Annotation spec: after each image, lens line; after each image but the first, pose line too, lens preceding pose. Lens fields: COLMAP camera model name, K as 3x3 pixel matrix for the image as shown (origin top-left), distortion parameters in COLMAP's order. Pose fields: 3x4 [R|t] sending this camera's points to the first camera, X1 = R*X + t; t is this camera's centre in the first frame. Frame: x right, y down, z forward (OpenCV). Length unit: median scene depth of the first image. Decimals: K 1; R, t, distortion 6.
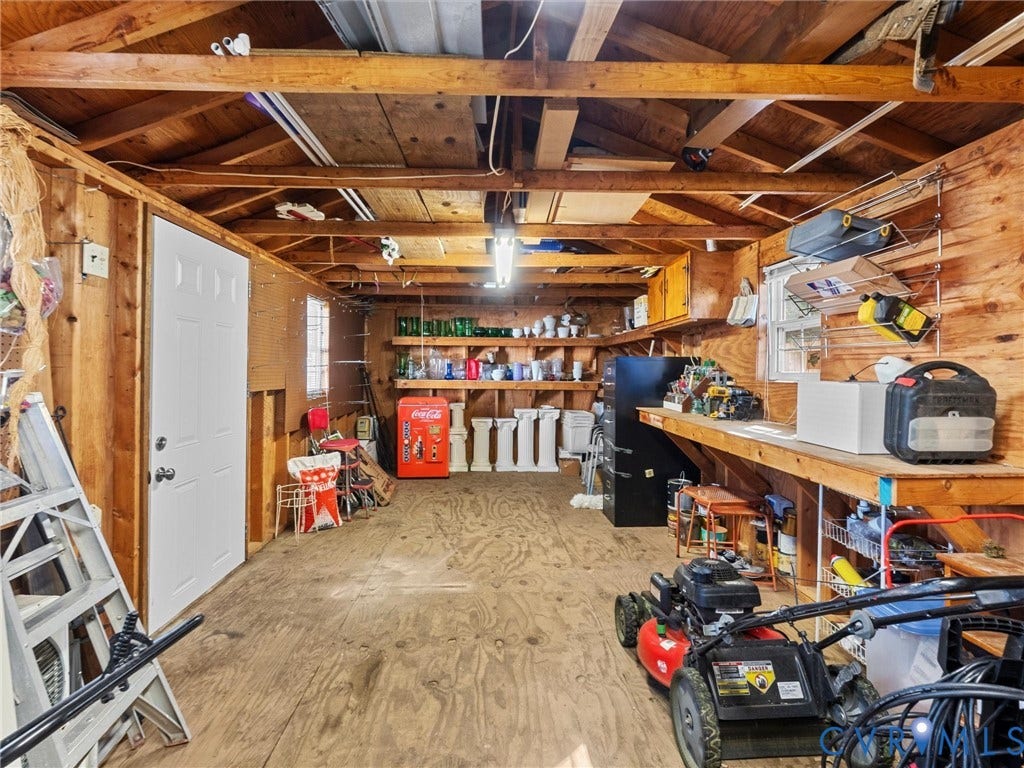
lens RADIAL K [[773.8, 0, 512.0], [0, 773.8, 384.0], [0, 0, 1]] dist [-0.000359, -0.001900]
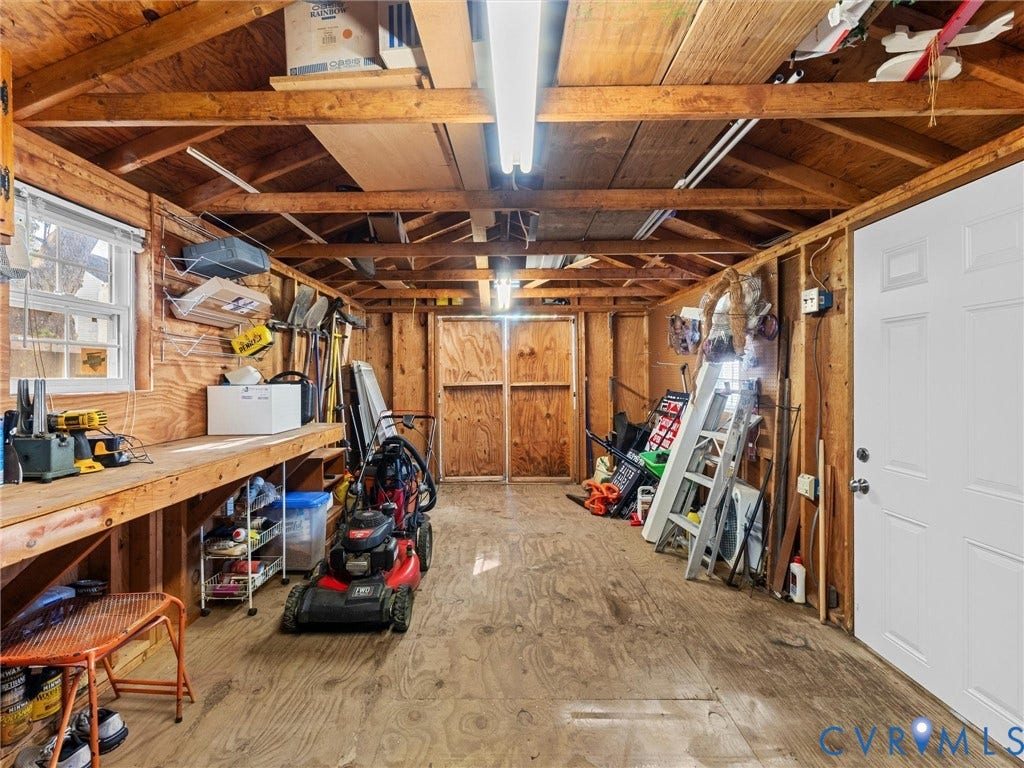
lens RADIAL K [[773.8, 0, 512.0], [0, 773.8, 384.0], [0, 0, 1]] dist [-0.000359, -0.001900]
pose [[-0.999725, -0.004570, 0.022989, -0.028999], [-0.003861, 0.999518, 0.030806, -0.042799], [-0.023118, 0.030709, -0.999261, 2.023202]]
